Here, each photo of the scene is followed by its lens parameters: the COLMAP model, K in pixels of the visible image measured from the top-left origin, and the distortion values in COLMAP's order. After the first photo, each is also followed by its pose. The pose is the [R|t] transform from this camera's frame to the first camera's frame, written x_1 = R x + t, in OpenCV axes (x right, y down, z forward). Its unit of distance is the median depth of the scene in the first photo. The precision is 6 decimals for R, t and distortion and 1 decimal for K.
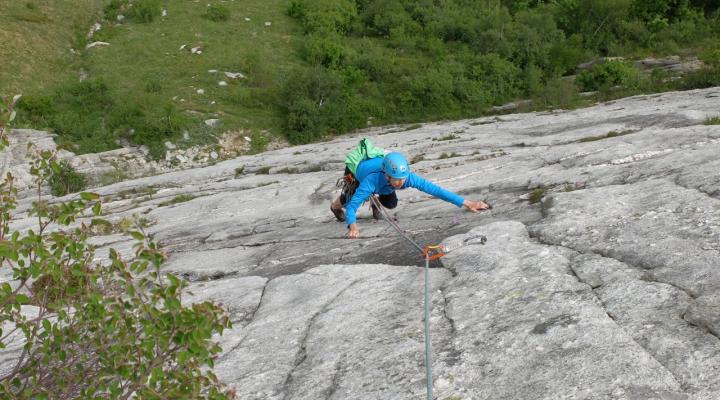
lens RADIAL K [[897.6, 0, 360.0], [0, 897.6, 200.0], [0, 0, 1]] dist [-0.010504, 0.045303]
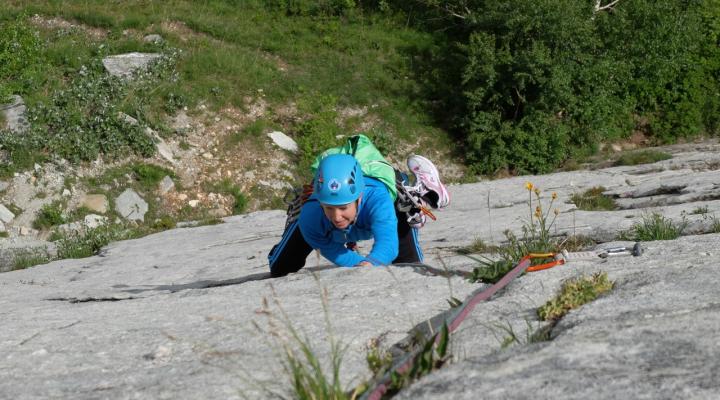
lens RADIAL K [[2175.3, 0, 316.9], [0, 2175.3, 199.9], [0, 0, 1]] dist [0.029498, 0.537648]
pose [[0.994169, 0.036319, -0.101533, -0.059926], [-0.042689, 0.997207, -0.061280, -0.019775], [0.099023, 0.065257, 0.992943, 0.453462]]
